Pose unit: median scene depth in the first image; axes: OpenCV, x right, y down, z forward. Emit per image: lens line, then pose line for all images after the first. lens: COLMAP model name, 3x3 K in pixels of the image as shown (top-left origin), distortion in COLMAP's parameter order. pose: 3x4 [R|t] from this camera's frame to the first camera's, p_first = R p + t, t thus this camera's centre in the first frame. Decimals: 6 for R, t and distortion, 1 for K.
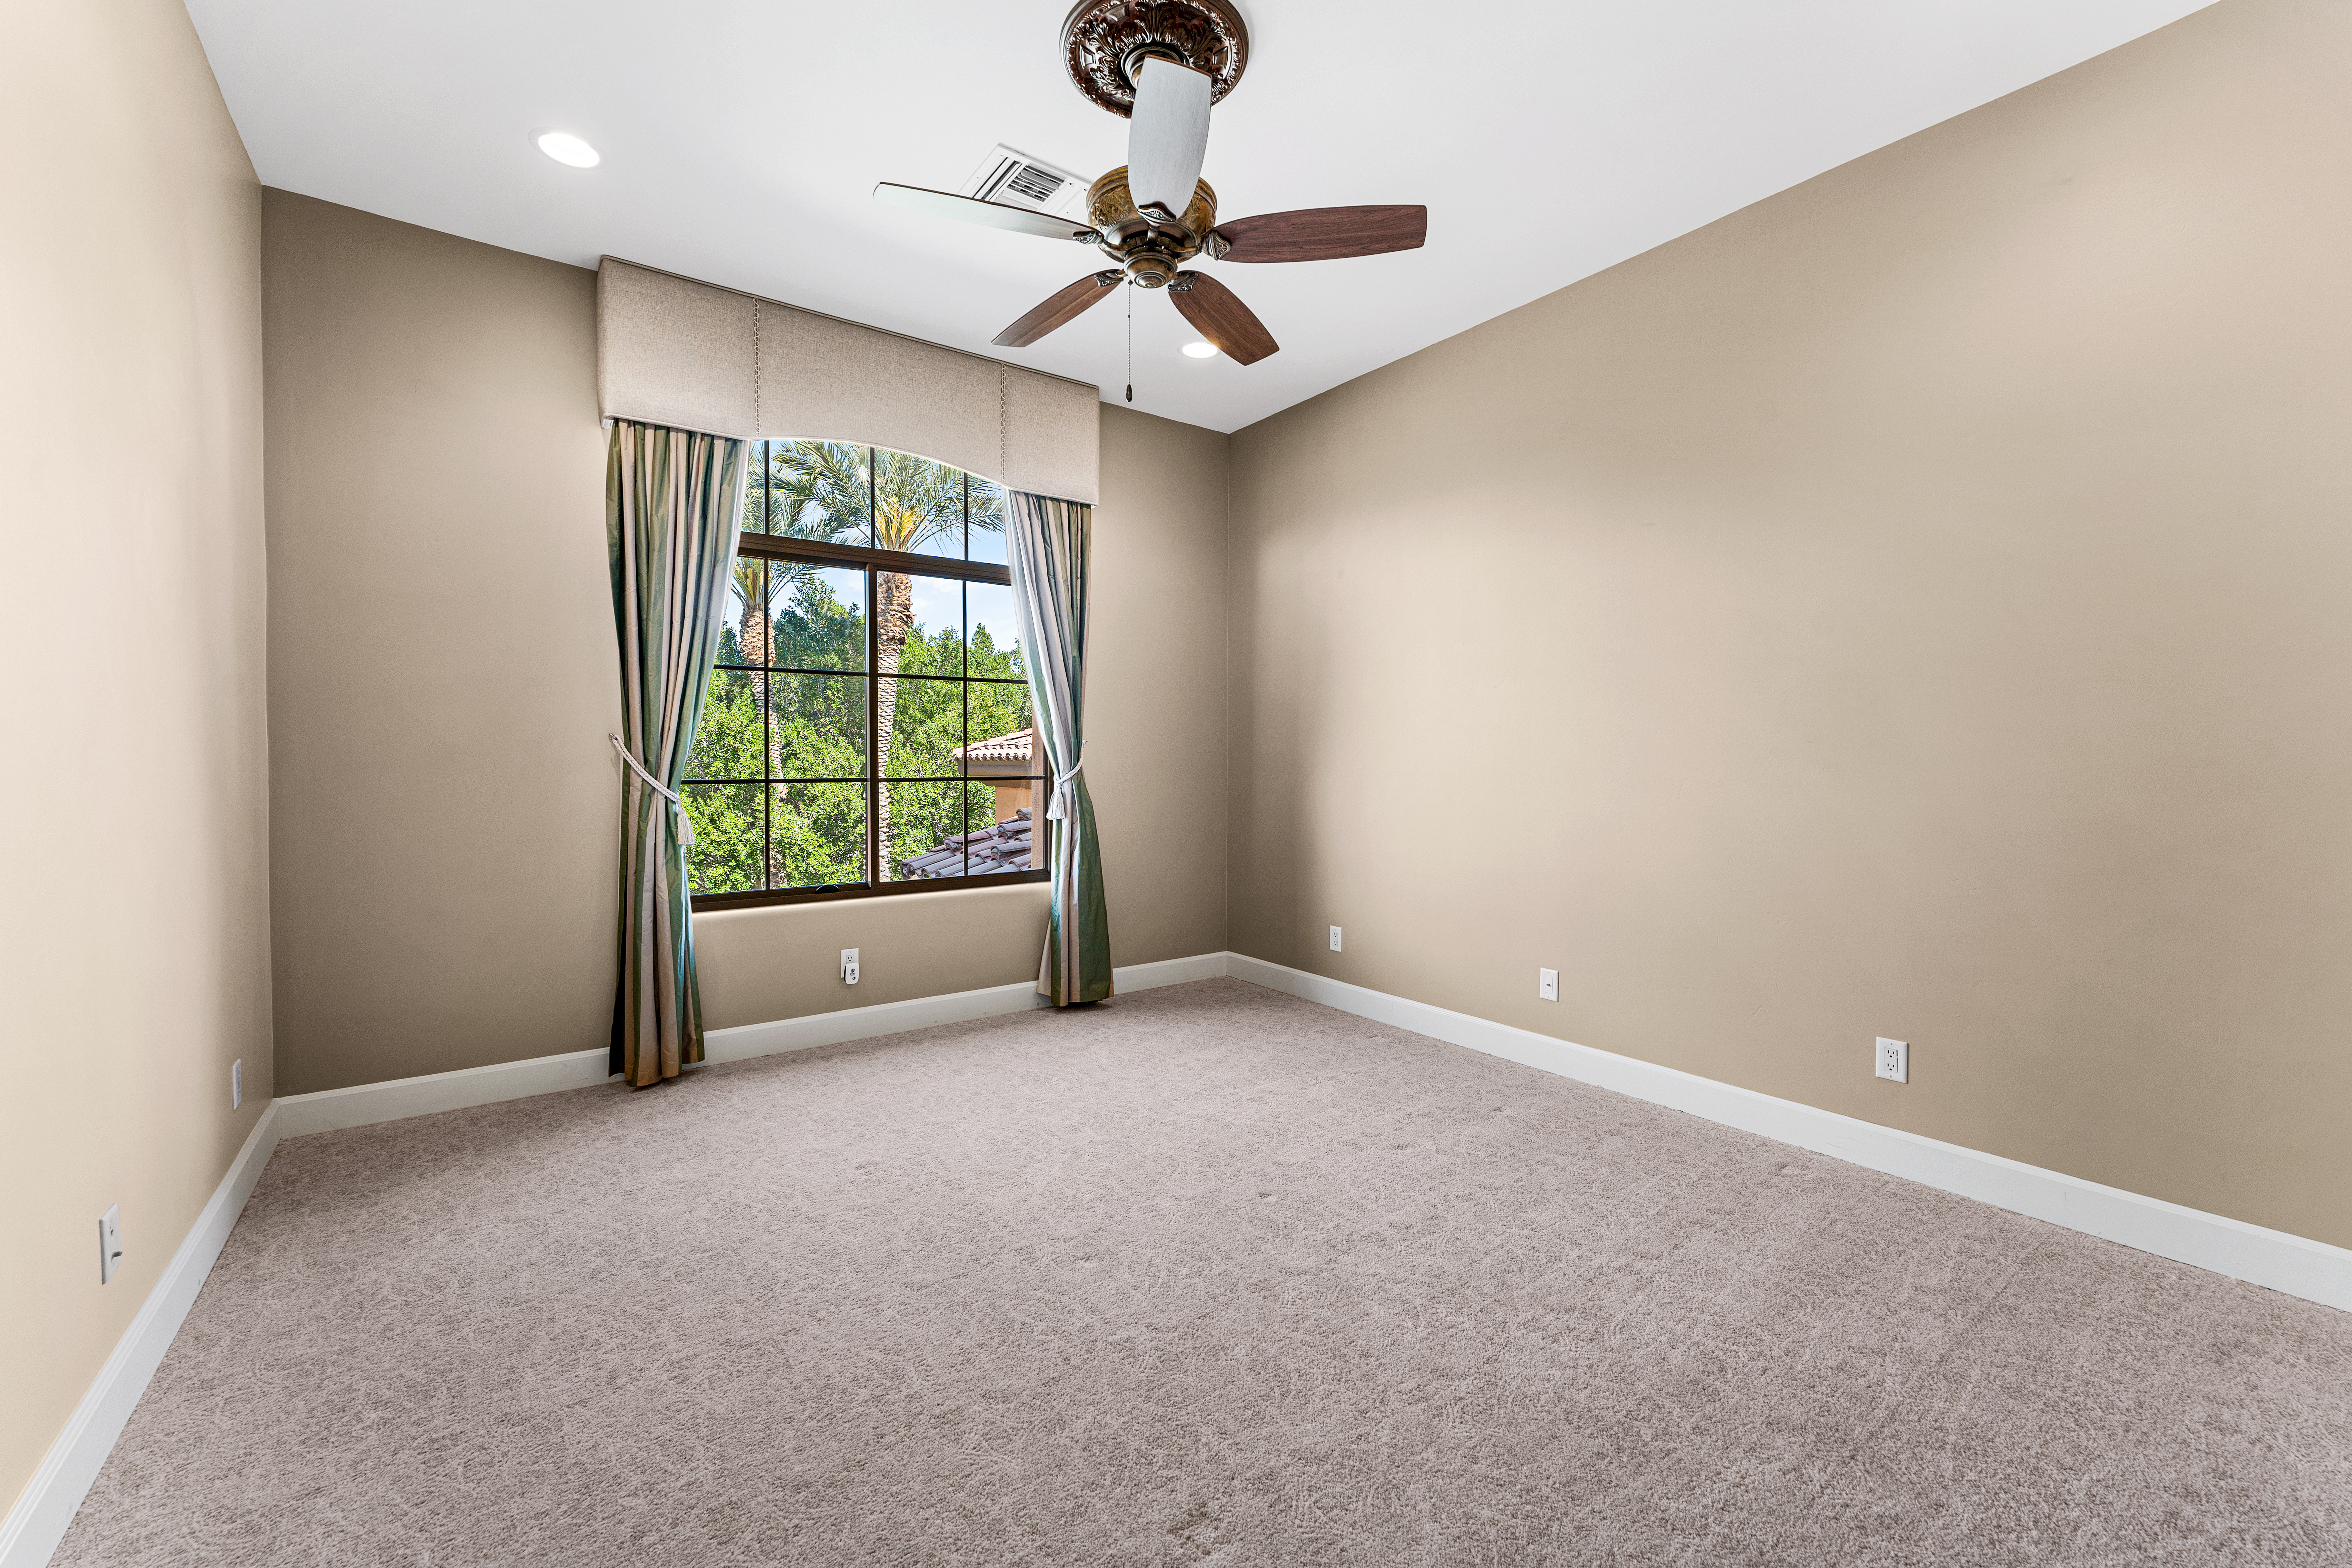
lens RADIAL K [[948.3, 0, 1168.5], [0, 948.3, 781.6], [0, 0, 1]] dist [-0.000671, -0.000318]
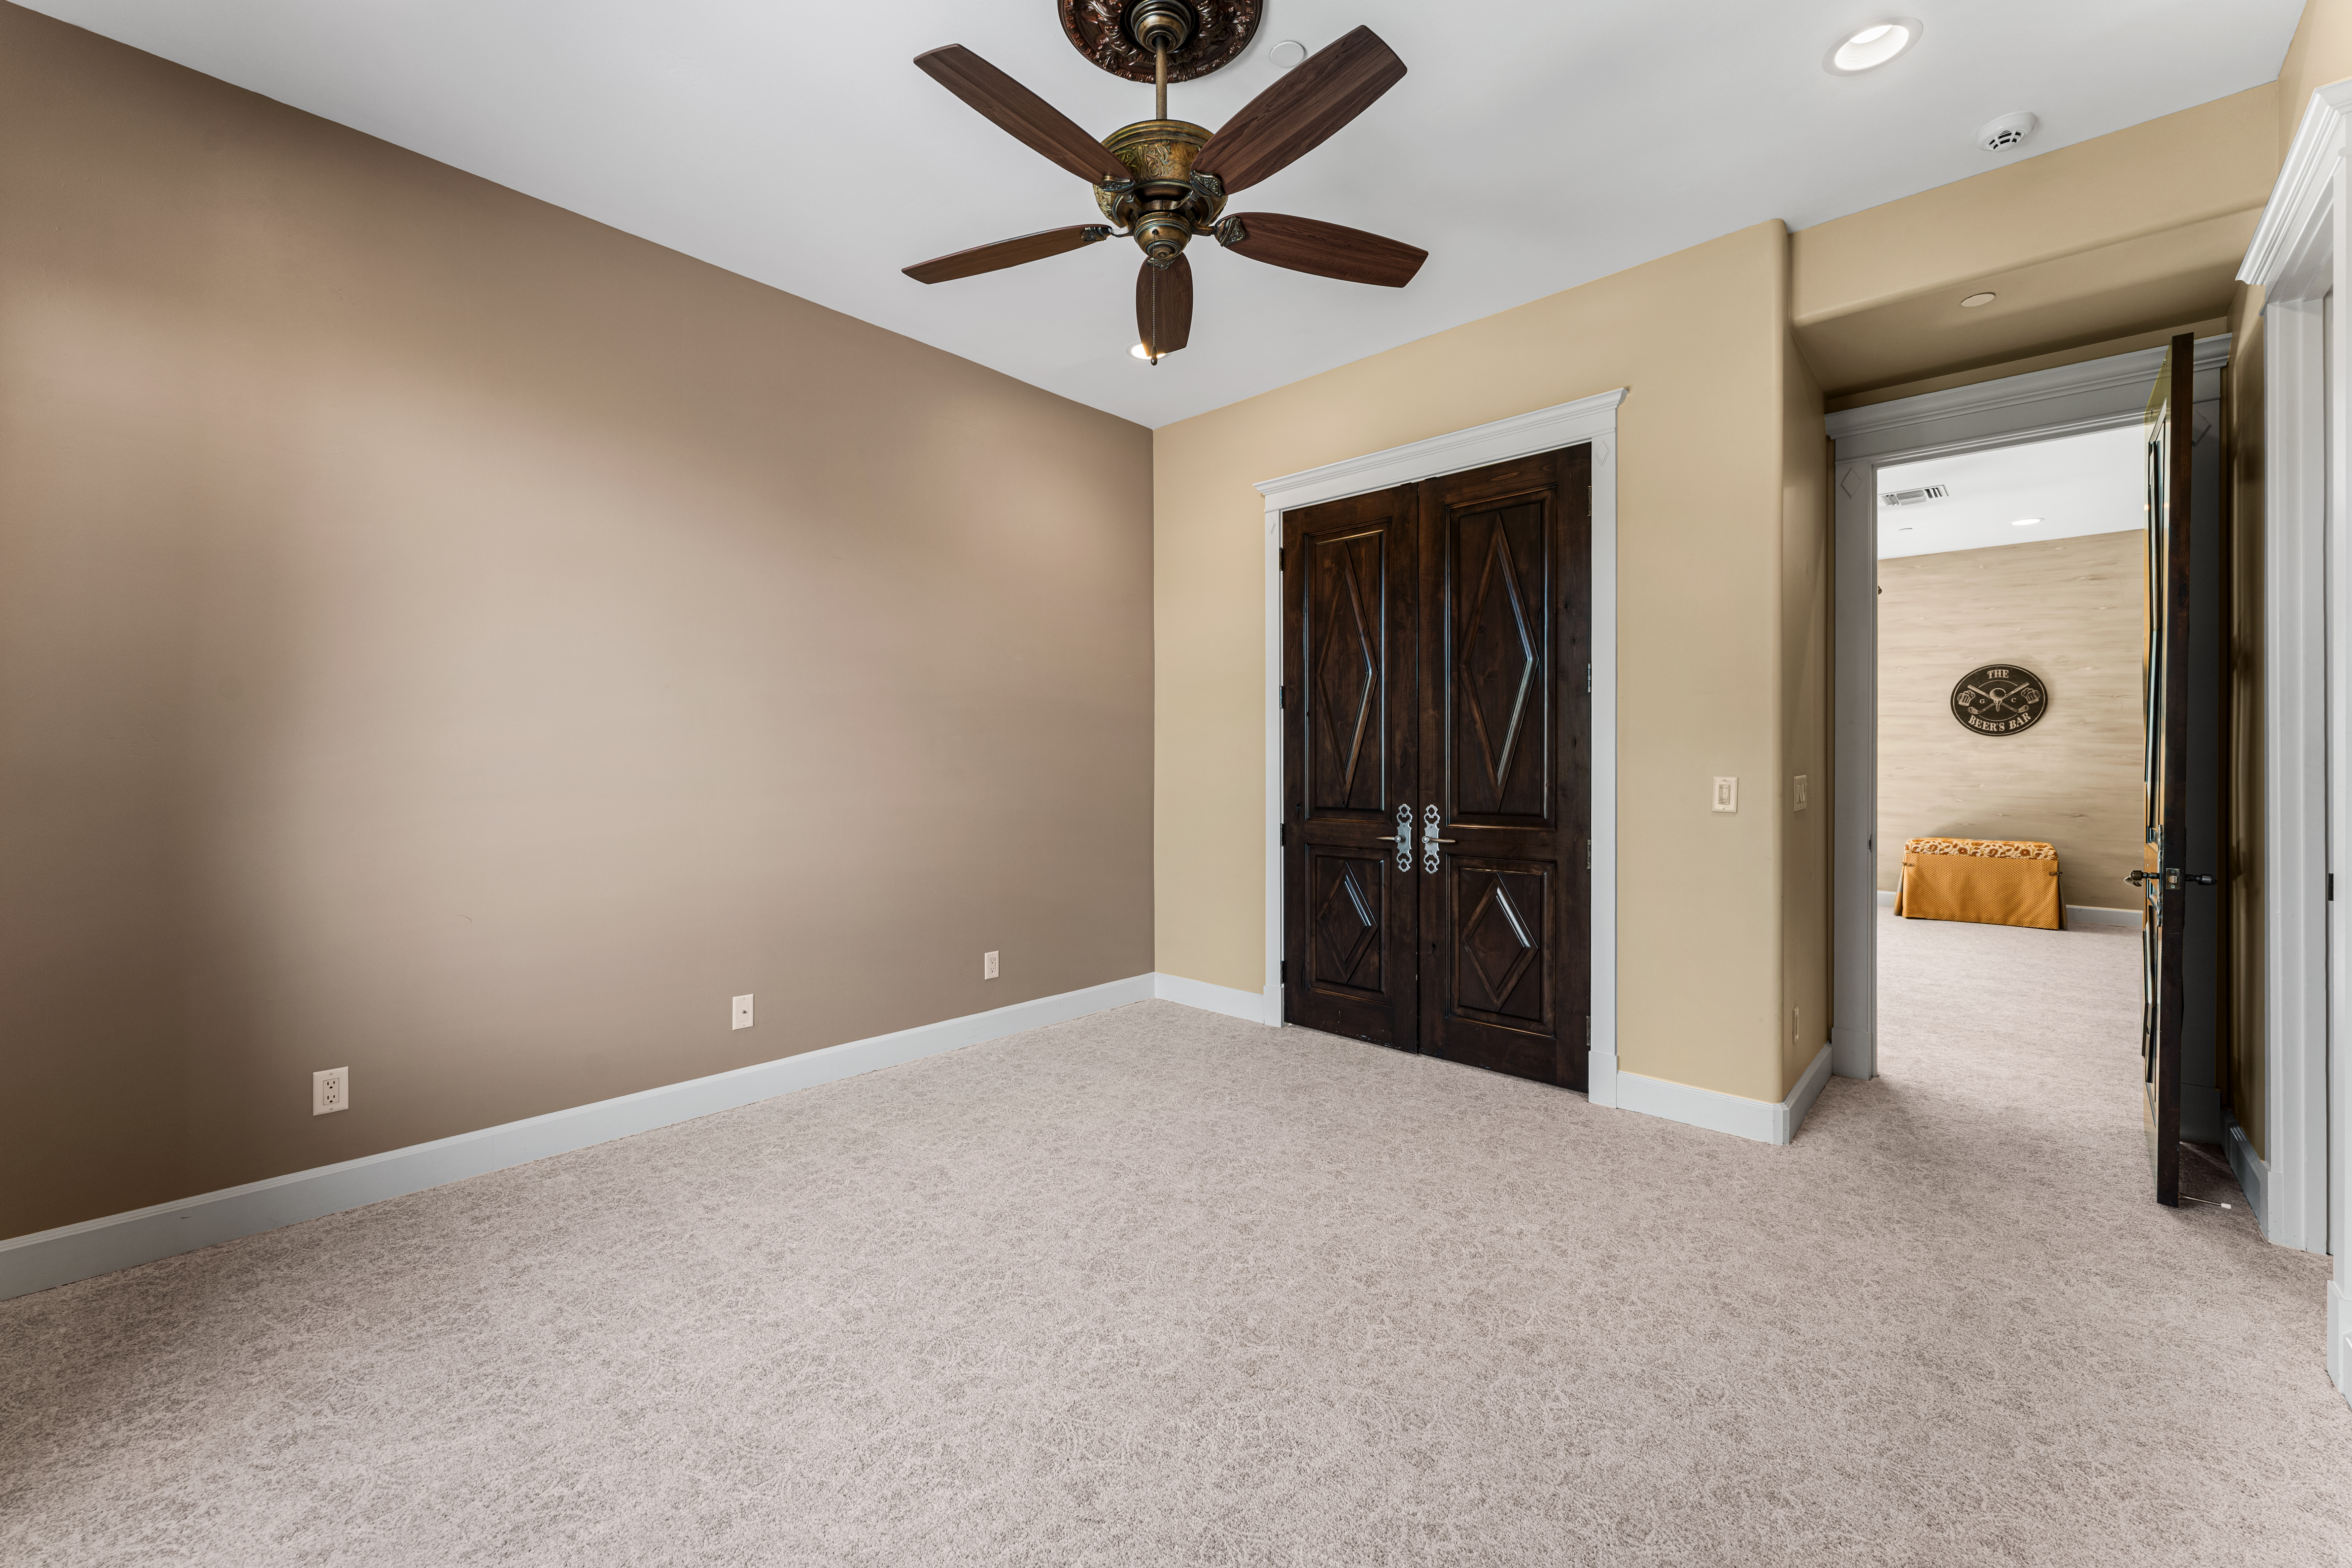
lens RADIAL K [[948.2, 0, 1168.5], [0, 948.2, 781.6], [0, 0, 1]] dist [-0.000671, -0.000318]
pose [[-0.207320, -0.024022, 0.977978, -0.667290], [0.022365, 0.999321, 0.029287, -0.035832], [-0.978018, 0.027944, -0.206642, 0.863143]]
